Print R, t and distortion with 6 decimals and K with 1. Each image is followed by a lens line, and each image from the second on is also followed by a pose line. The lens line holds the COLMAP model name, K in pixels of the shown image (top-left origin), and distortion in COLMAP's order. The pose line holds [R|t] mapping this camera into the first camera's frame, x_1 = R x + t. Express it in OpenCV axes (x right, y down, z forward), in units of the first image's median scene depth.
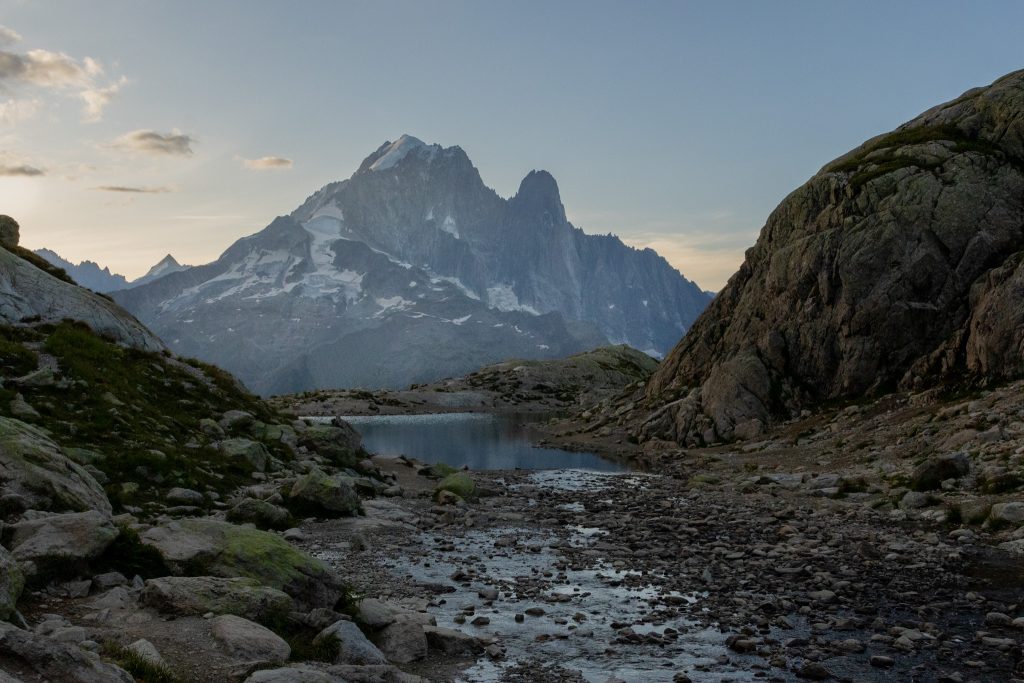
lens RADIAL K [[1163.6, 0, 512.0], [0, 1163.6, 341.5], [0, 0, 1]] dist [0.005468, 0.002145]
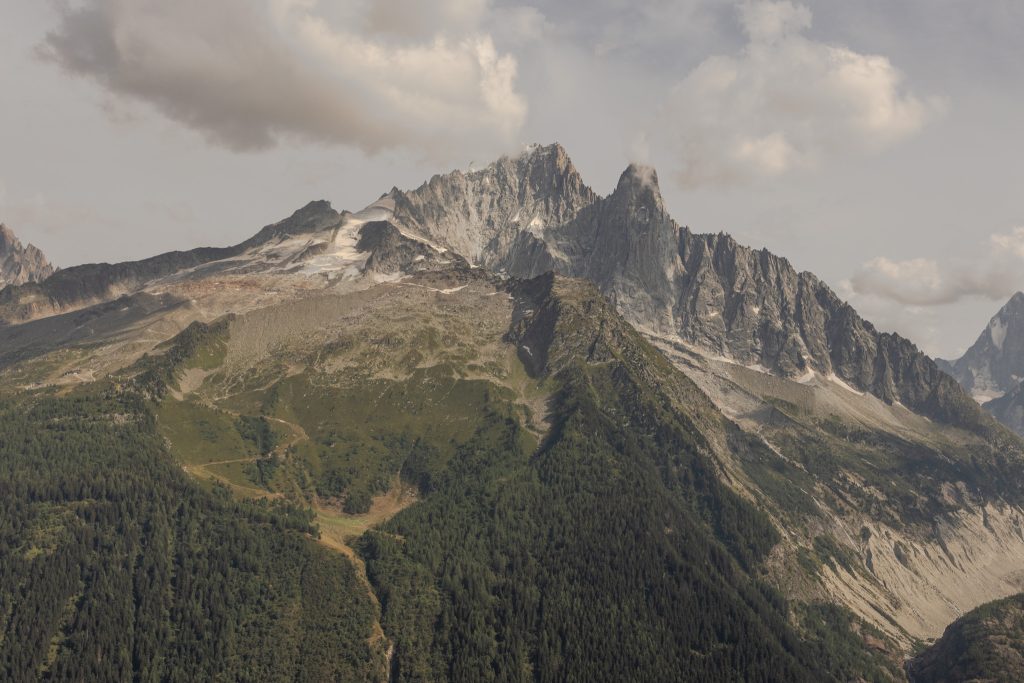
lens RADIAL K [[1163.6, 0, 512.0], [0, 1163.6, 341.5], [0, 0, 1]] dist [0.005468, 0.002145]
pose [[0.966501, 0.005124, -0.256612, 0.168493], [-0.031690, 0.994533, -0.099499, 0.079526], [0.254699, 0.104298, 0.961379, 0.188776]]
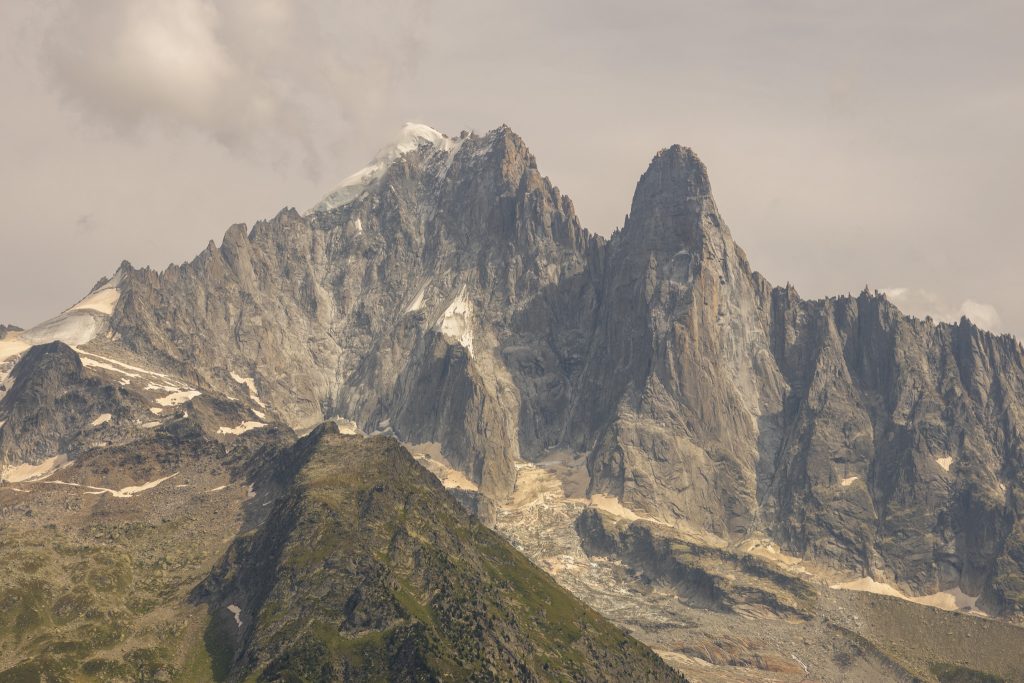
lens RADIAL K [[2615.4, 0, 512.0], [0, 2615.4, 341.5], [0, 0, 1]] dist [0.019996, 0.343748]
pose [[0.935840, -0.109364, -0.335028, 0.277258], [0.047521, 0.981109, -0.187526, 0.077069], [0.349207, 0.159574, 0.923358, 0.235015]]
